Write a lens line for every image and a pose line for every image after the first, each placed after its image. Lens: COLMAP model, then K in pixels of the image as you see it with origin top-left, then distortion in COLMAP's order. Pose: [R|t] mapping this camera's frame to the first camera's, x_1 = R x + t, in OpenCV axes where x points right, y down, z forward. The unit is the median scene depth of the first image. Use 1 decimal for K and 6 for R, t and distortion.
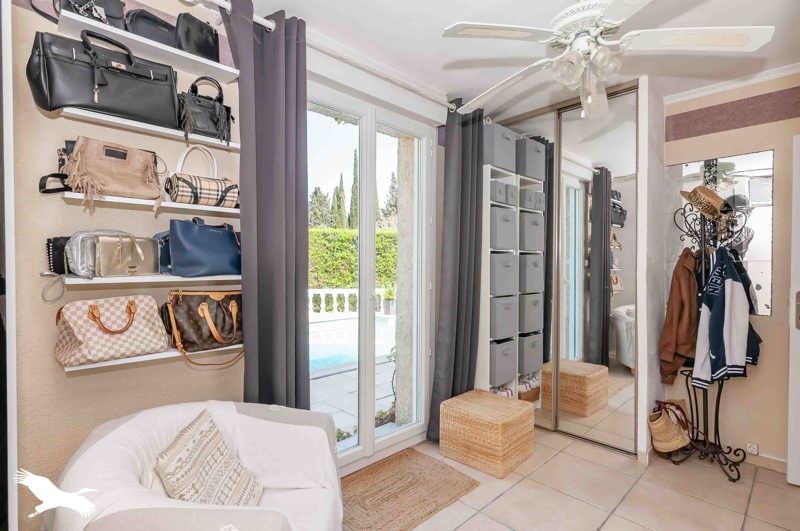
lens RADIAL K [[383.7, 0, 399.1], [0, 383.7, 263.6], [0, 0, 1]] dist [-0.000977, -0.000005]
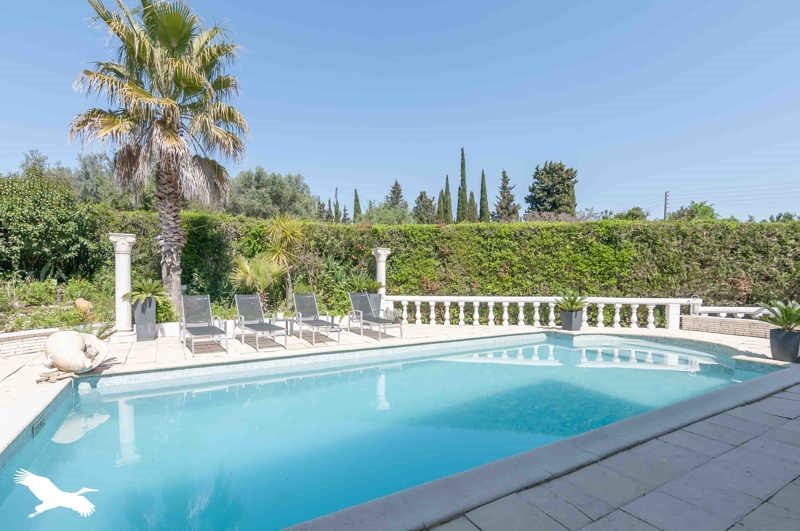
lens RADIAL K [[383.7, 0, 400.7], [0, 383.7, 271.0], [0, 0, 1]] dist [-0.000977, -0.000005]
pose [[0.974636, -0.001169, -0.223794, -0.172431], [0.000120, 0.999989, -0.004698, 0.016137], [0.223797, 0.004552, 0.974625, 0.164090]]
